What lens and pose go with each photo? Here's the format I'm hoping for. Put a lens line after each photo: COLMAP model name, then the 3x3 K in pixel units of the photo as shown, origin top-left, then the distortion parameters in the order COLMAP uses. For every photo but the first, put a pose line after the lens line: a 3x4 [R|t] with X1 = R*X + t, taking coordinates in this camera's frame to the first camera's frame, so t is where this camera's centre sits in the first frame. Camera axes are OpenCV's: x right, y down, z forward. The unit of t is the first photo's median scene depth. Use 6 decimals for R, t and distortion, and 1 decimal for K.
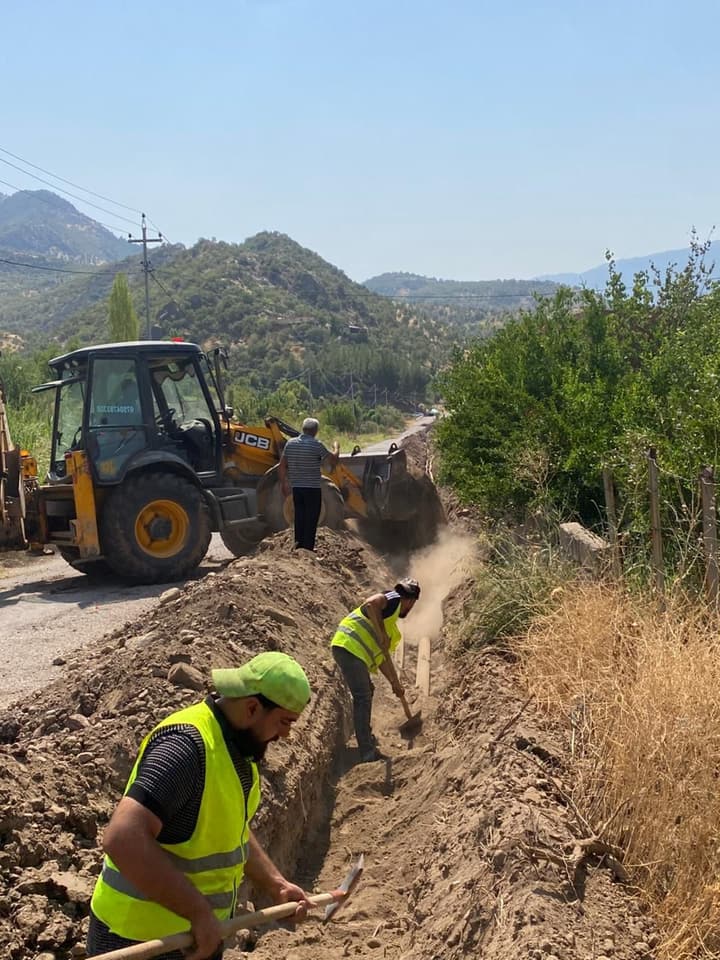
lens RADIAL K [[962.1, 0, 360.0], [0, 962.1, 480.0], [0, 0, 1]] dist [0.070465, -0.012284]
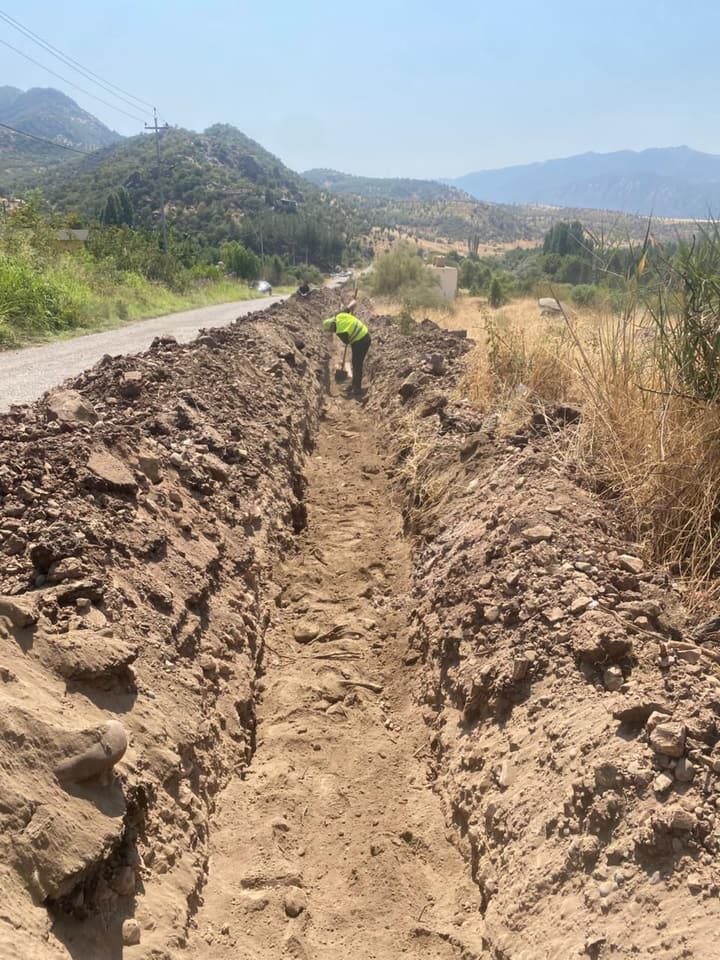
lens RADIAL K [[962.1, 0, 360.0], [0, 962.1, 480.0], [0, 0, 1]] dist [0.070465, -0.012284]
pose [[0.995515, 0.017344, 0.092995, -0.021872], [-0.031119, 0.988380, 0.148787, 0.008803], [-0.089334, -0.151014, 0.984487, -0.309954]]
